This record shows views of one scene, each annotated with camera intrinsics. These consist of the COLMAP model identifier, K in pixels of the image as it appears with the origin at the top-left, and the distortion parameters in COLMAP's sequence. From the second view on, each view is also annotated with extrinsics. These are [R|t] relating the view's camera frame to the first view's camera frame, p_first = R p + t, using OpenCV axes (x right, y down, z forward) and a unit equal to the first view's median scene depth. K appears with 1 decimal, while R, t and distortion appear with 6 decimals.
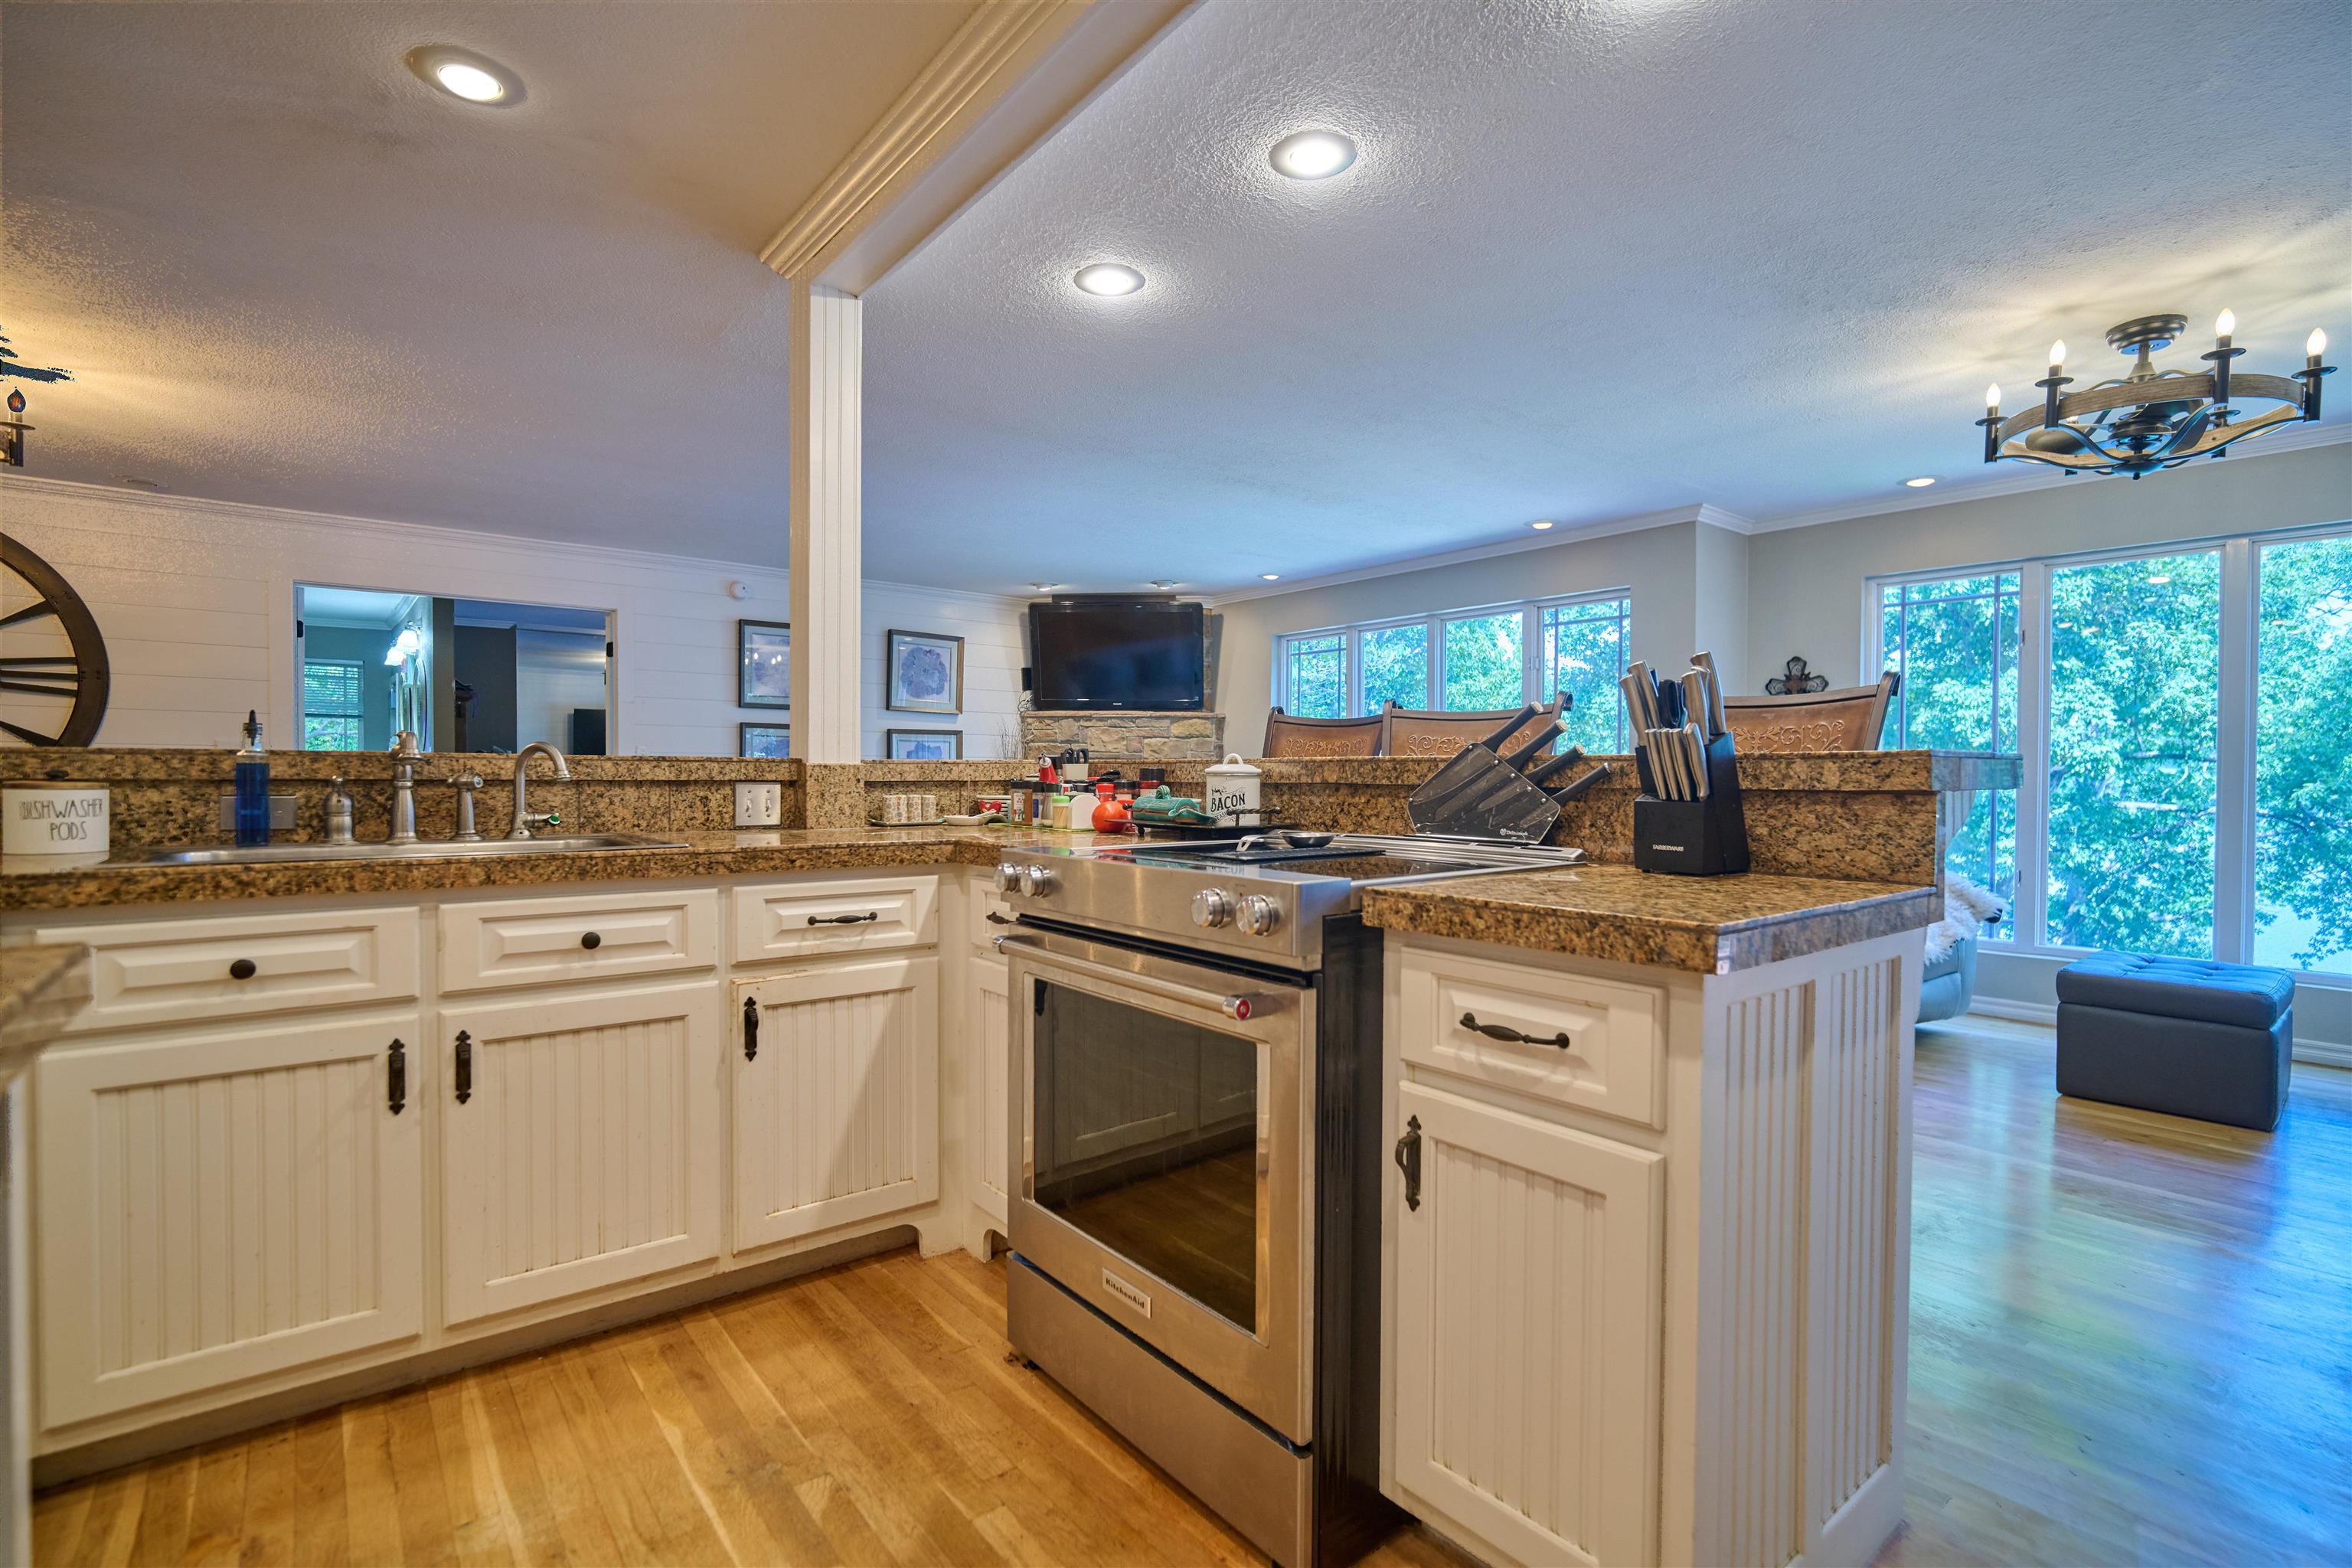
lens RADIAL K [[1082.2, 0, 1180.4], [0, 1082.2, 788.6], [0, 0, 1]] dist [-0.011401, -0.003496]
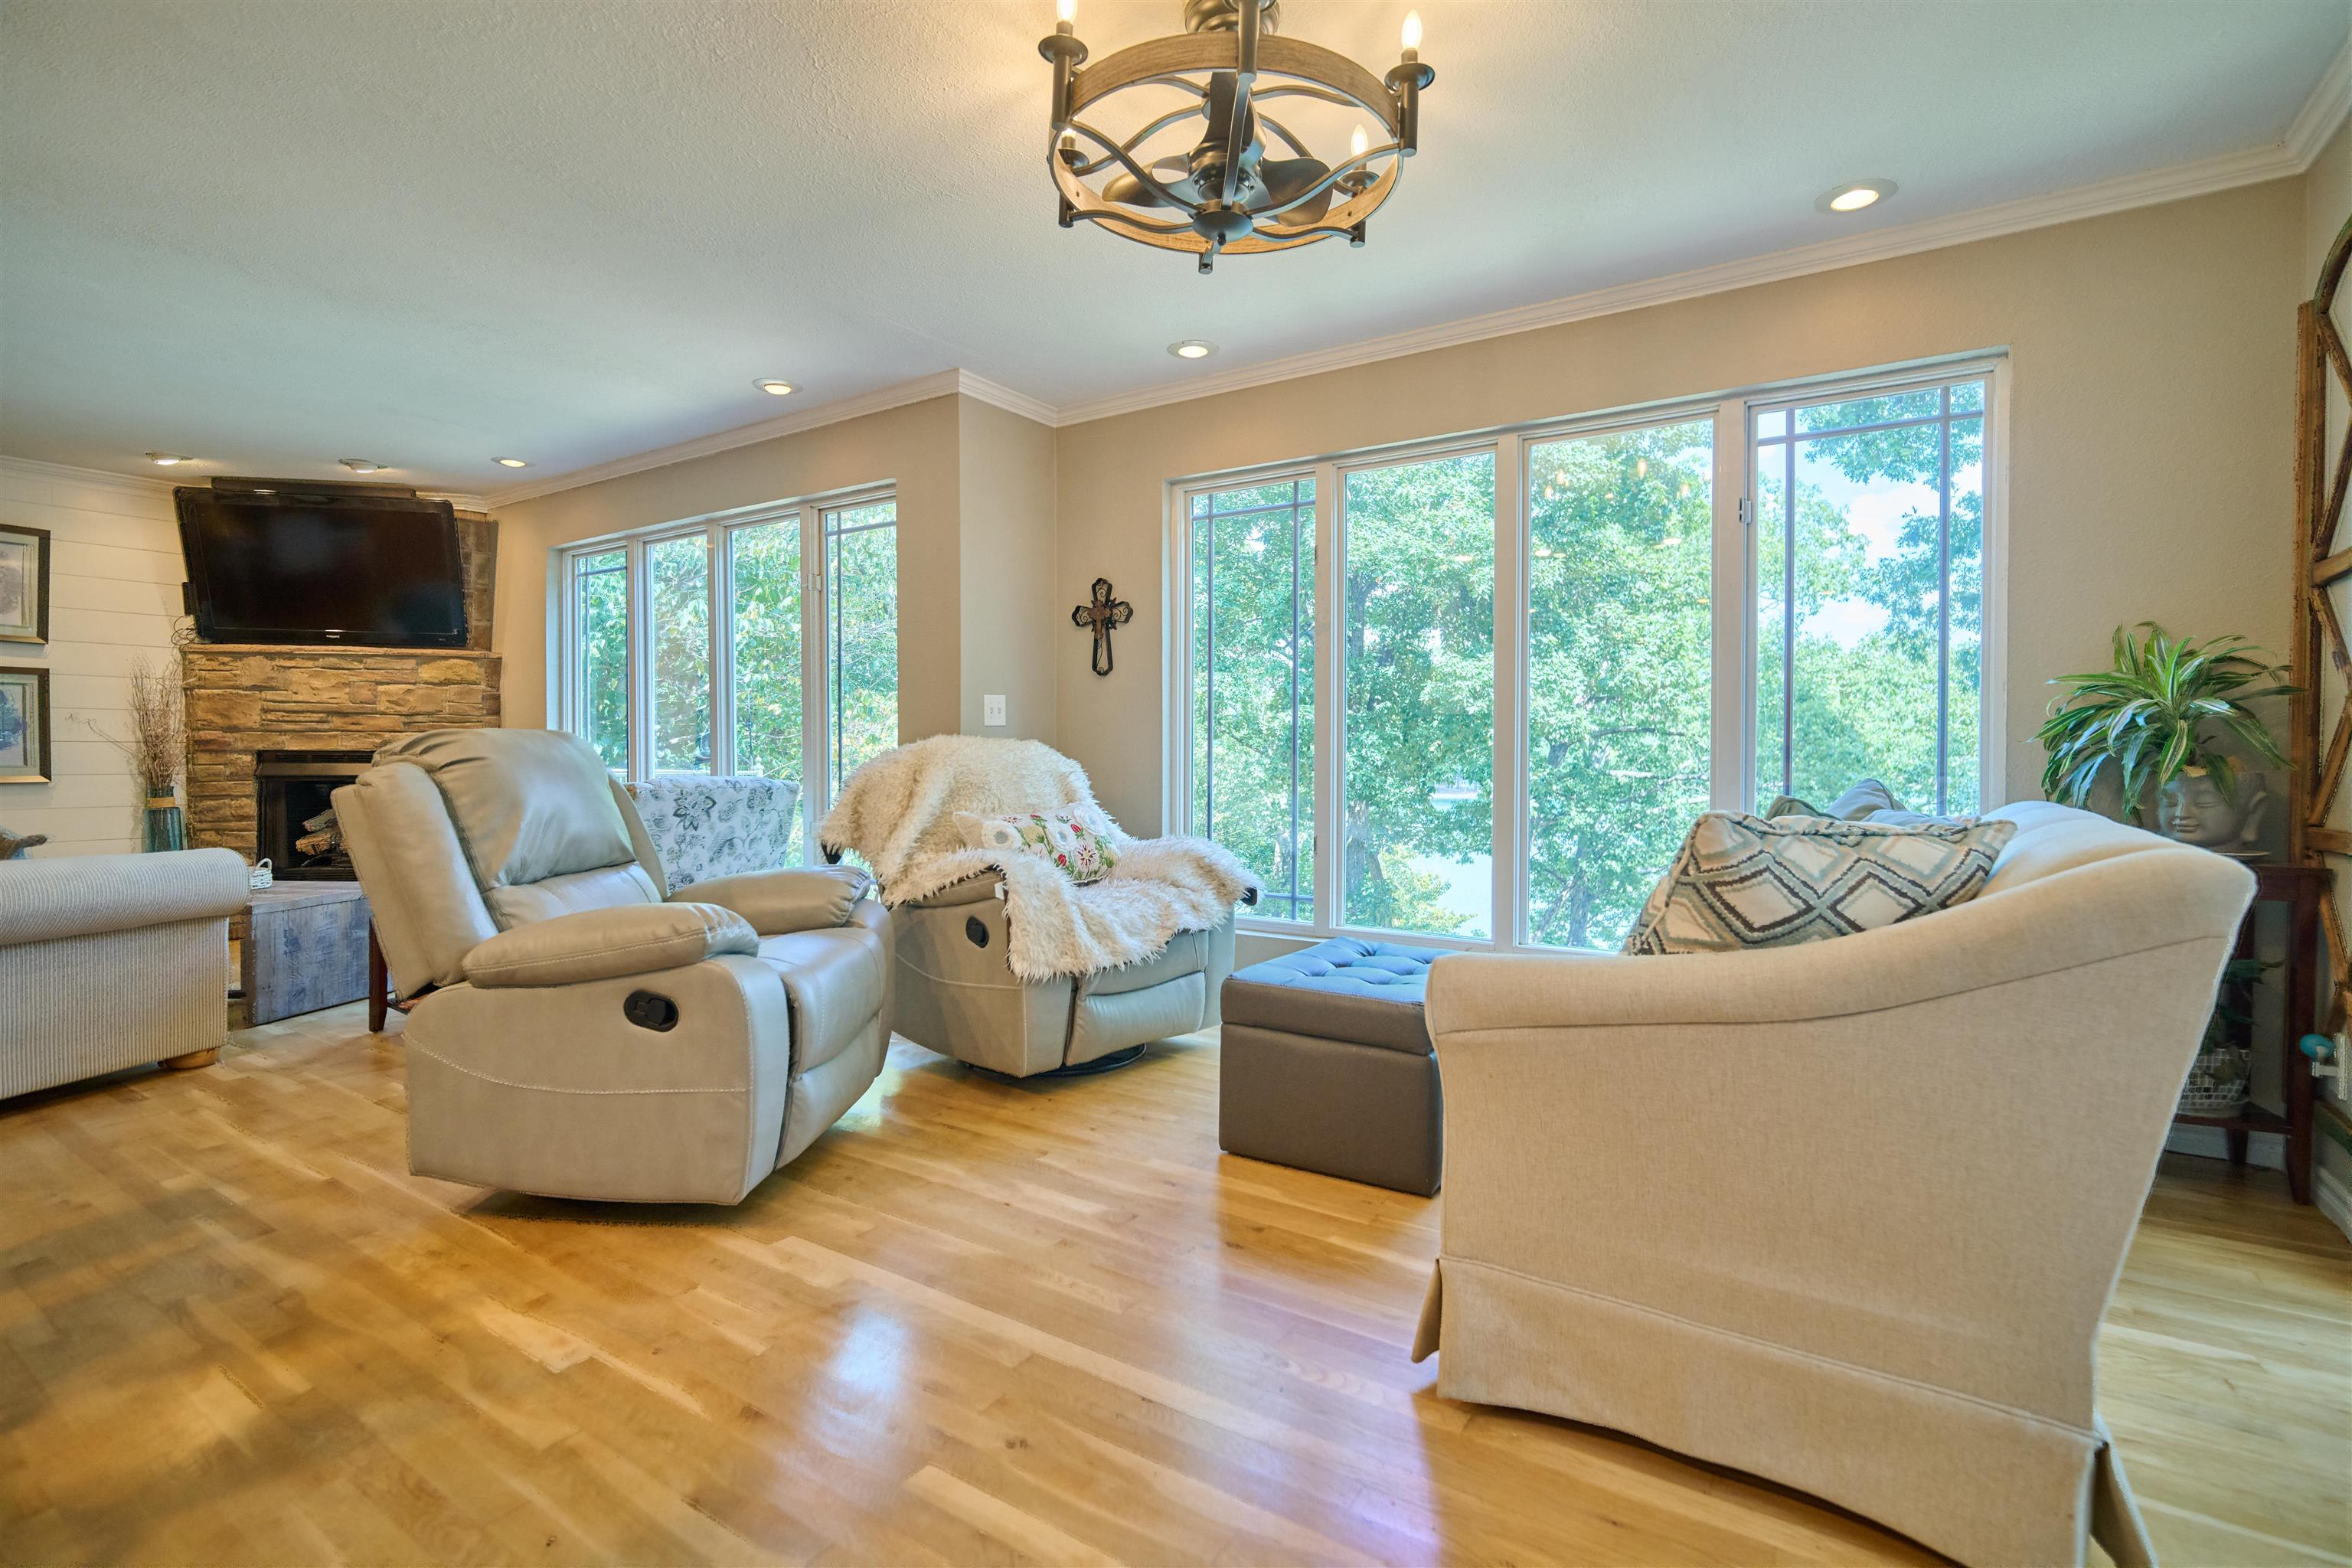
lens RADIAL K [[1082.2, 0, 1181.6], [0, 1082.2, 767.7], [0, 0, 1]] dist [-0.011401, -0.003496]
pose [[0.951920, -0.007553, 0.306254, 0.260483], [0.007123, 0.999971, 0.002521, 0.011709], [-0.306265, -0.000218, 0.951946, 0.146053]]
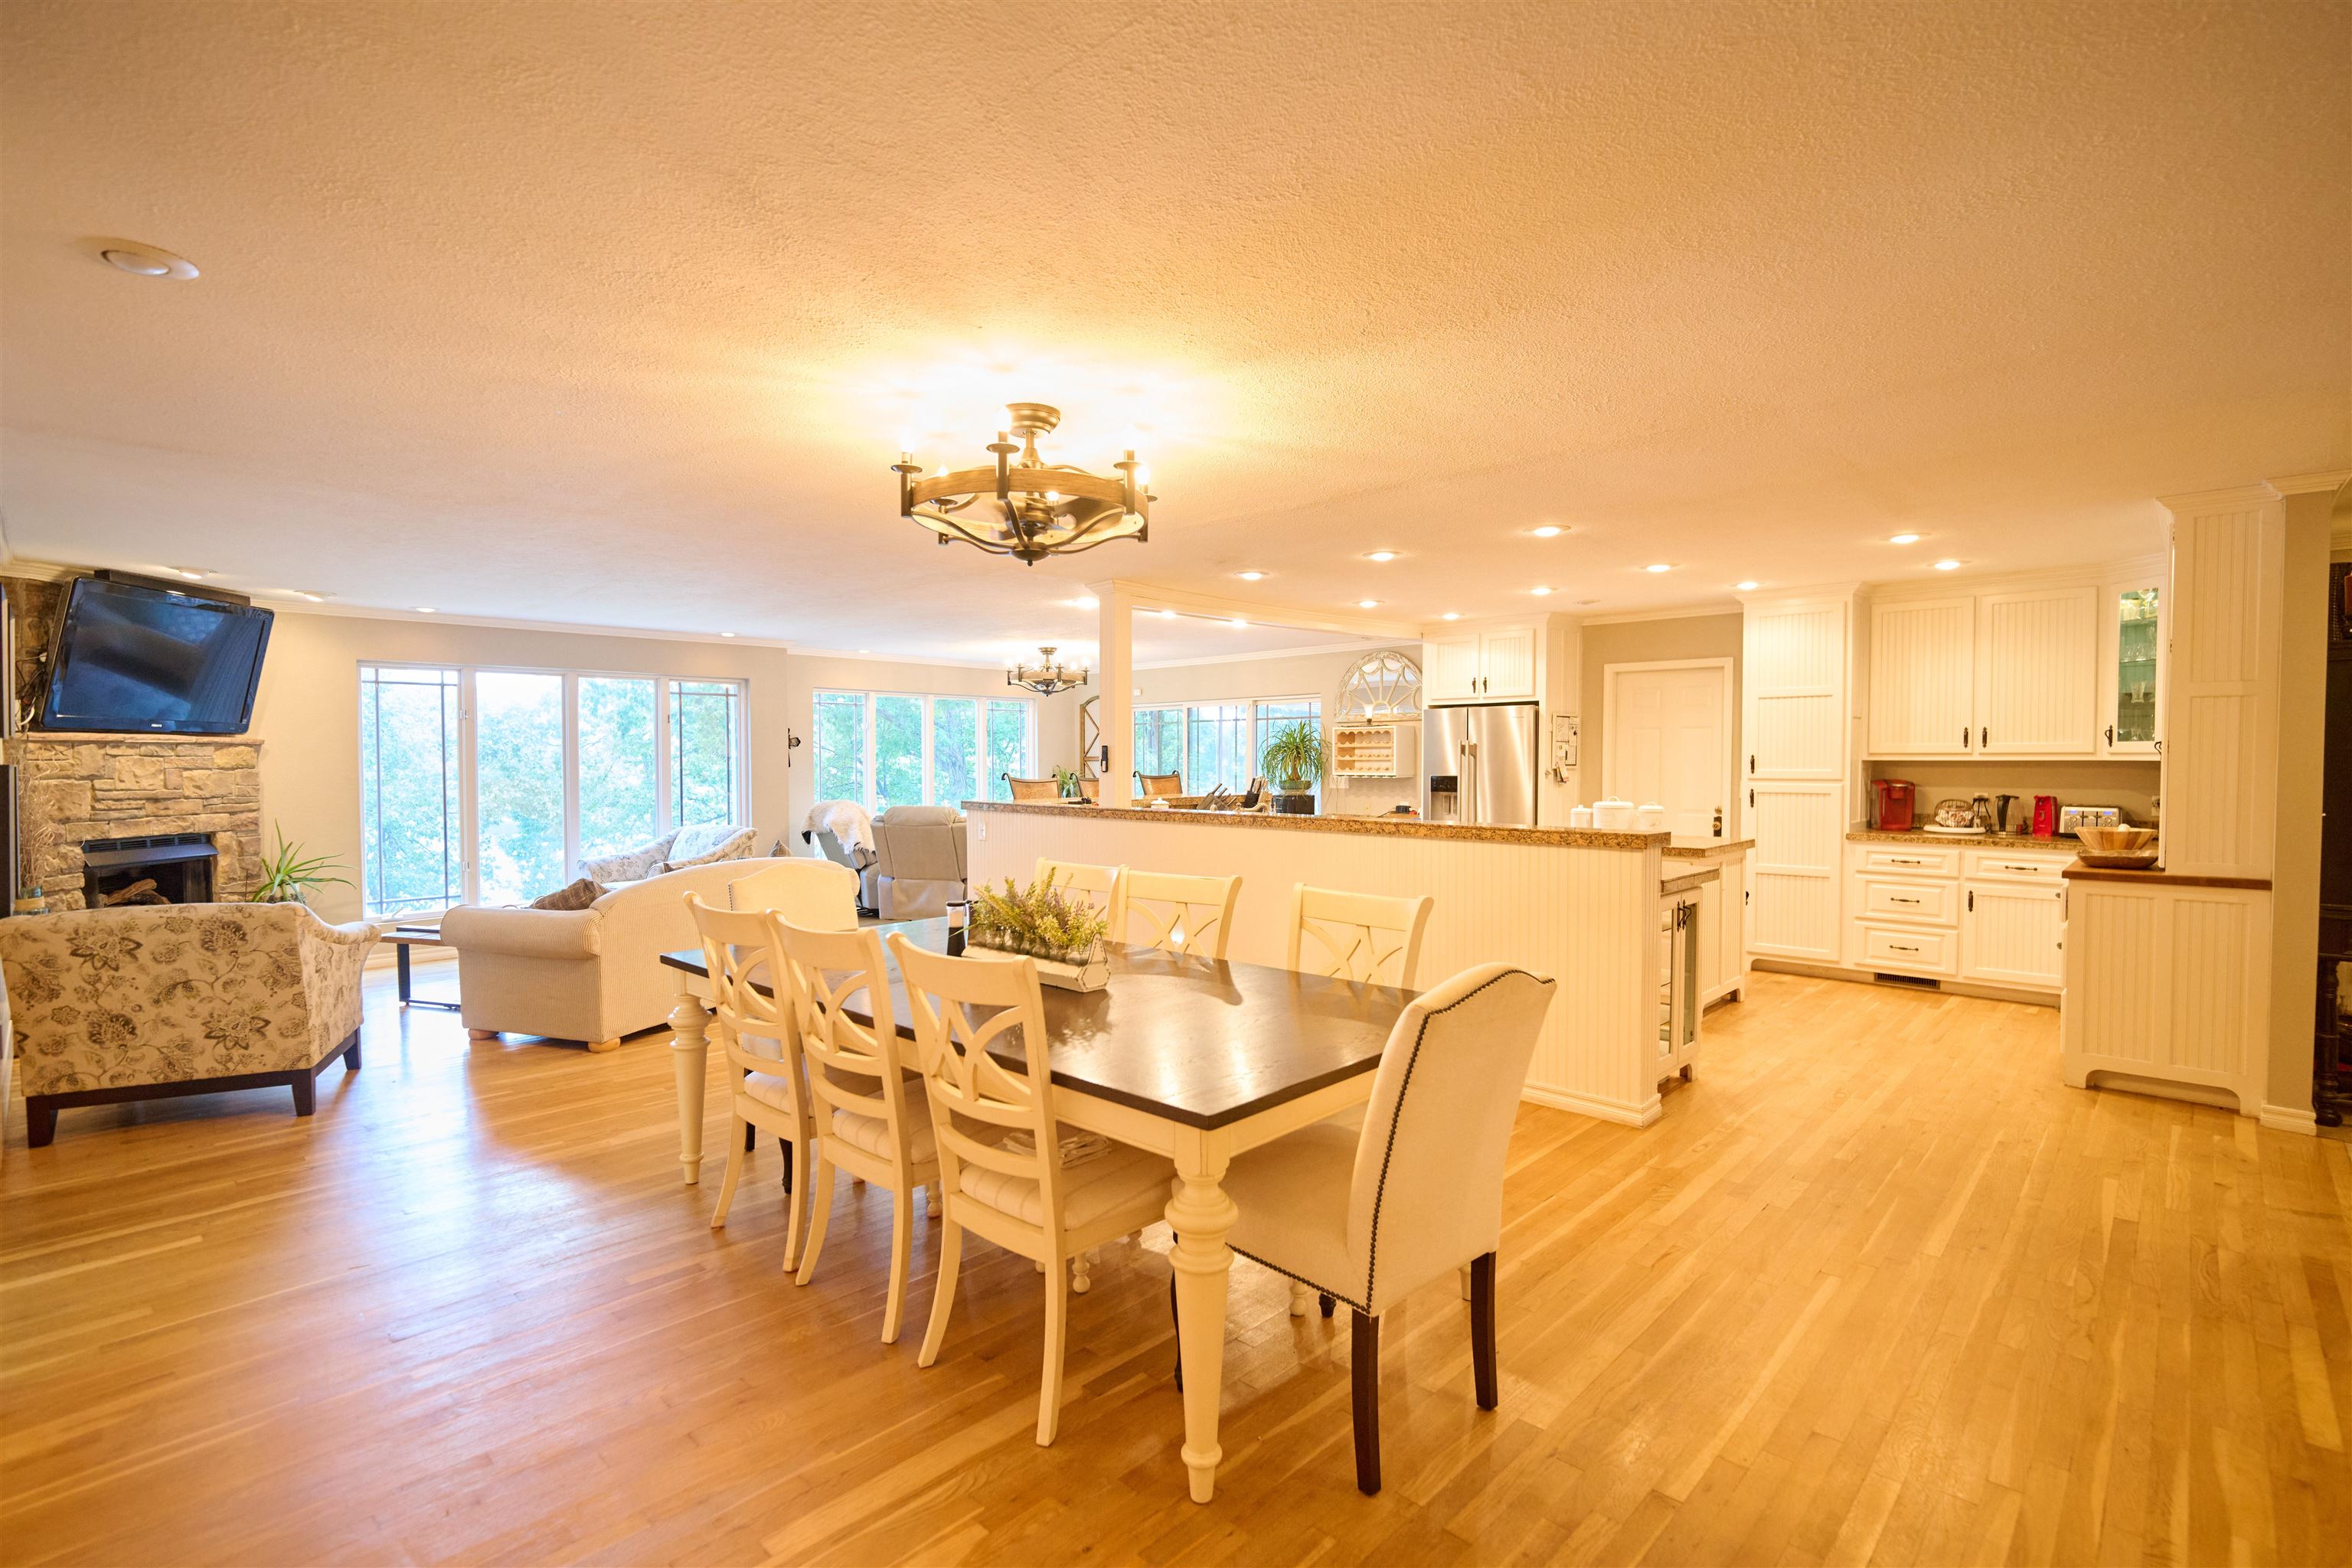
lens RADIAL K [[1082.2, 0, 1172.7], [0, 1082.2, 778.3], [0, 0, 1]] dist [-0.011401, -0.003496]
pose [[-0.128225, -0.023953, 0.991456, -0.877584], [0.016461, 0.999519, 0.026276, -0.049509], [-0.991609, 0.019690, -0.127769, 0.403073]]
